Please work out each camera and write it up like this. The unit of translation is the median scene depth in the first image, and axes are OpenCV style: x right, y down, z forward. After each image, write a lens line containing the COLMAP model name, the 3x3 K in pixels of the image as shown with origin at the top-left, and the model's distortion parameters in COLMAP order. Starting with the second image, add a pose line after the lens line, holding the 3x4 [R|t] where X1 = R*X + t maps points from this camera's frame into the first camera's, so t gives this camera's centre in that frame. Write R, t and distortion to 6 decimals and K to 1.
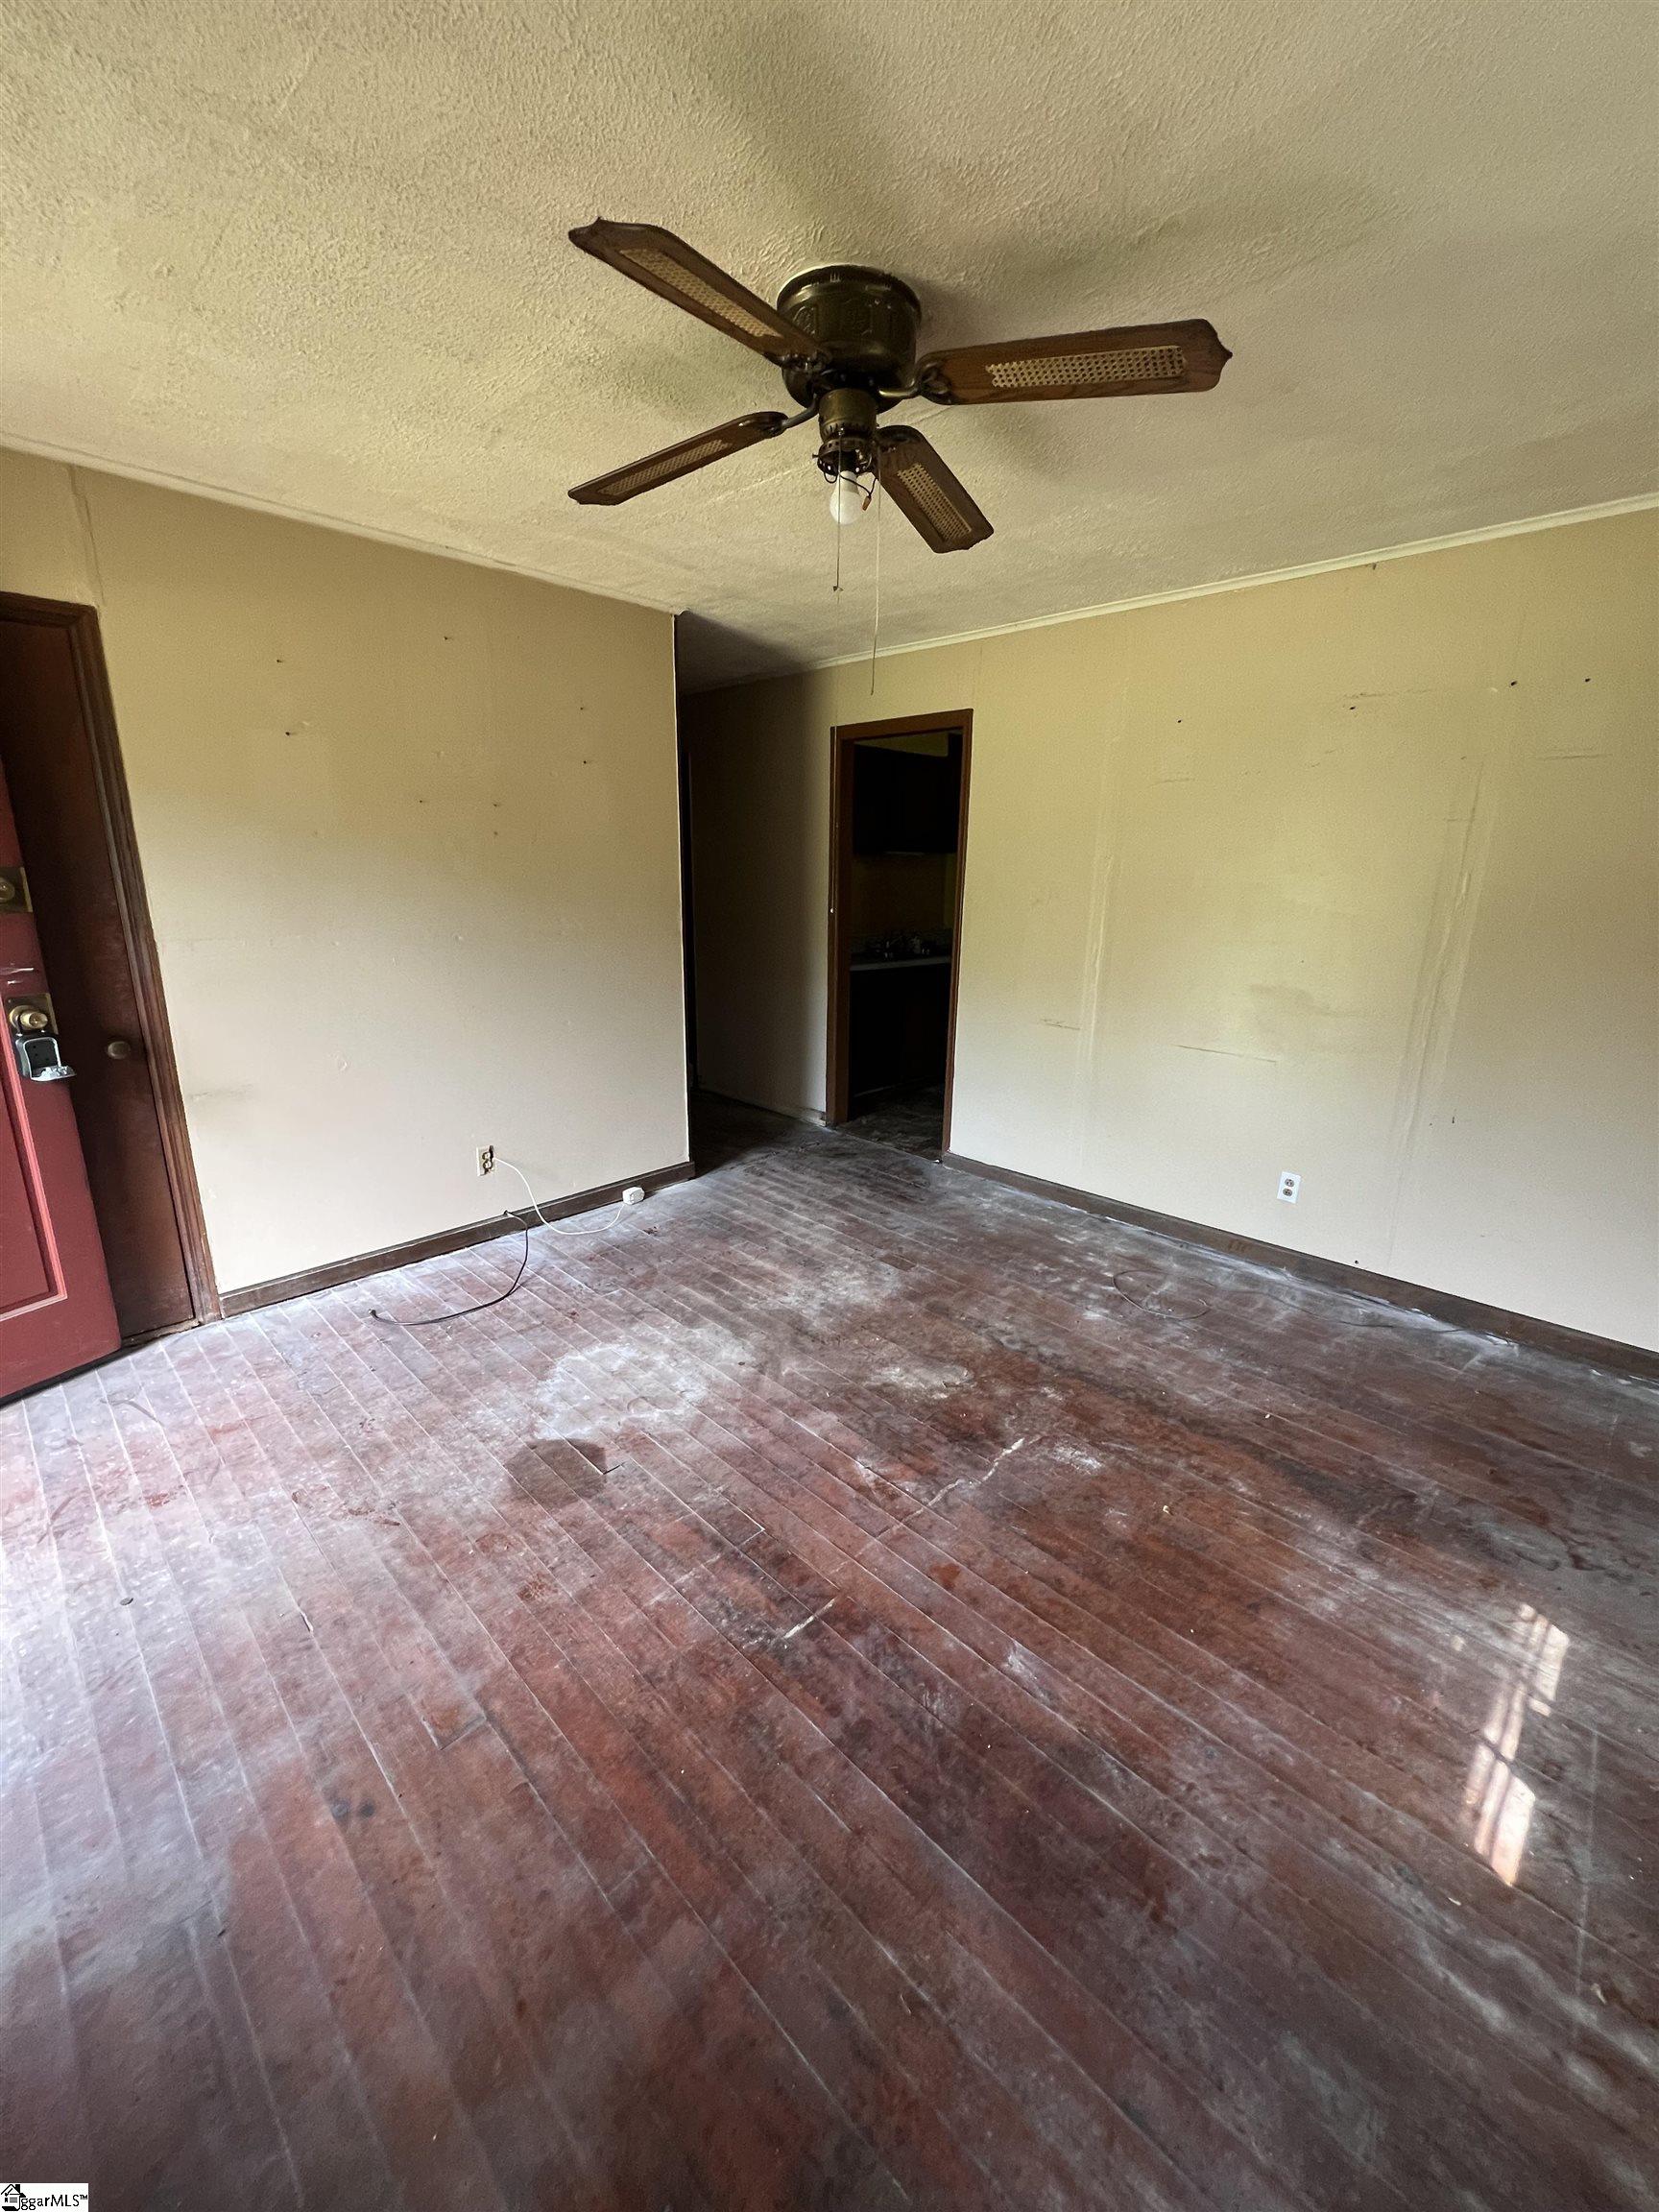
lens RADIAL K [[881.5, 0, 837.5], [0, 881.5, 1097.4], [0, 0, 1]] dist [-0.000724, -0.000129]
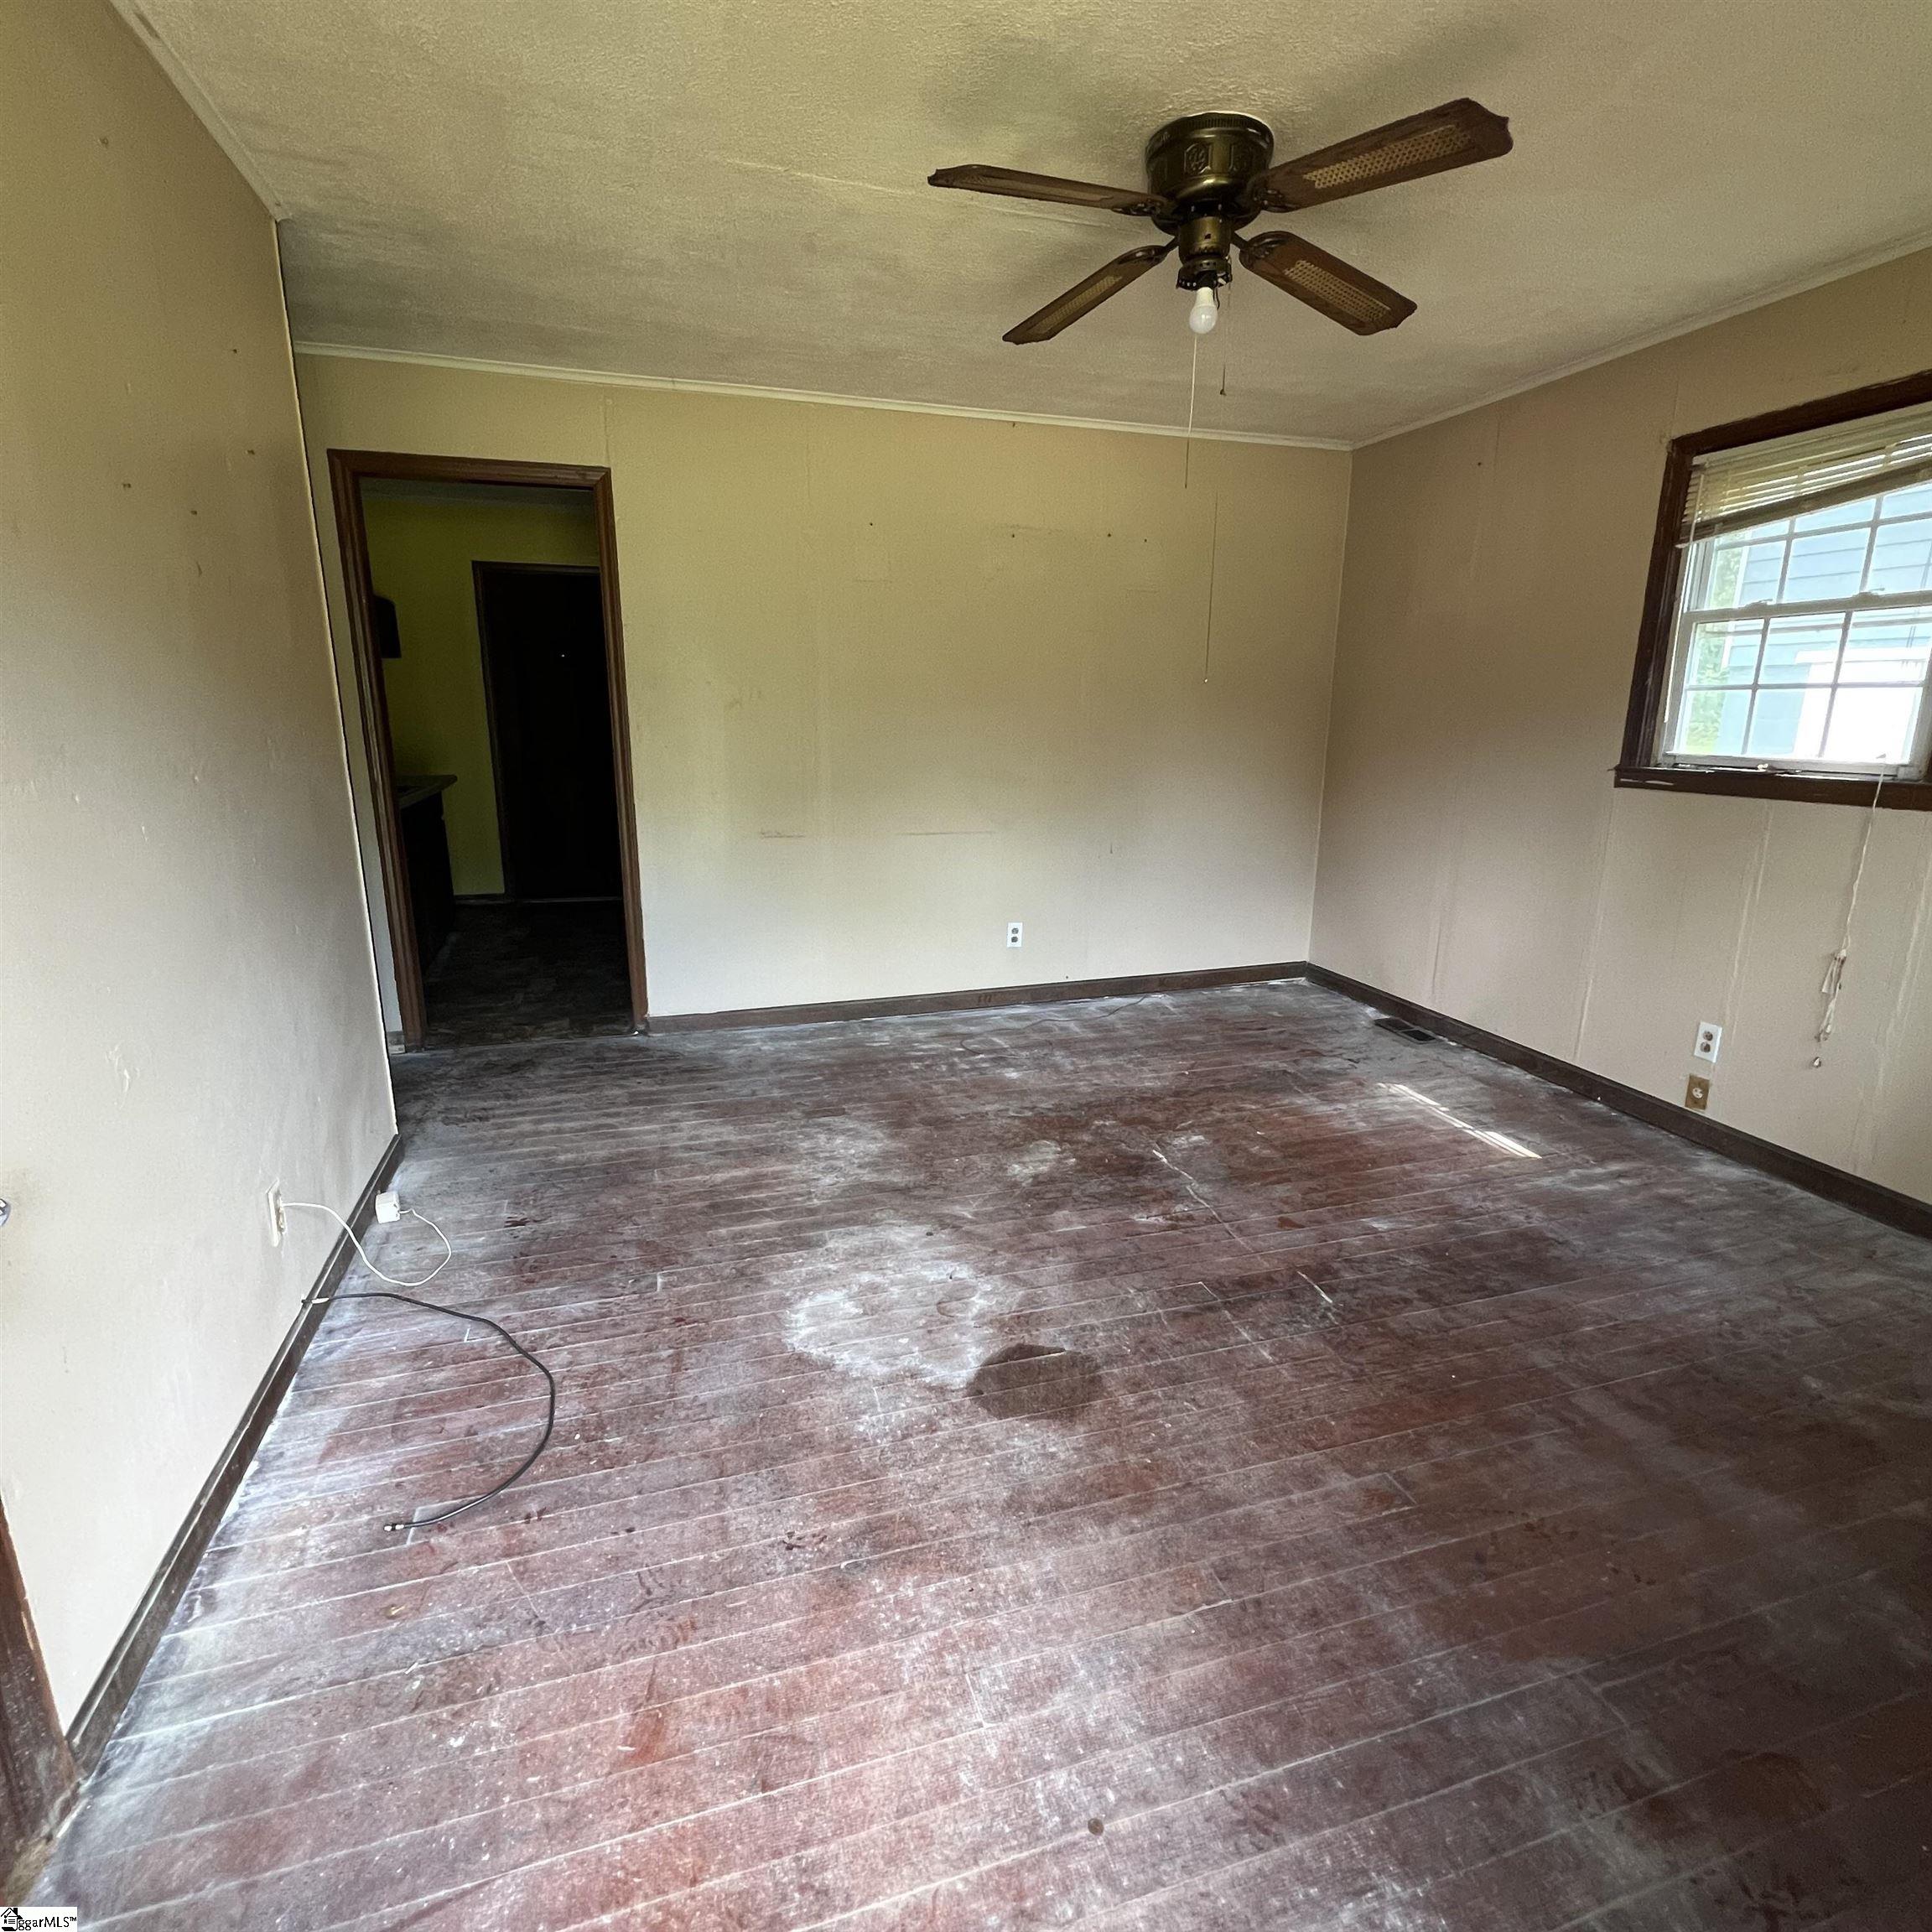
lens RADIAL K [[1031.2, 0, 976.1], [0, 1031.2, 956.8], [0, 0, 1]] dist [-0.000925, 0.001439]
pose [[0.469633, -0.222185, 0.854446, -0.837969], [0.227534, 0.965581, 0.126023, -0.067206], [-0.853038, 0.135231, 0.504023, 0.406013]]
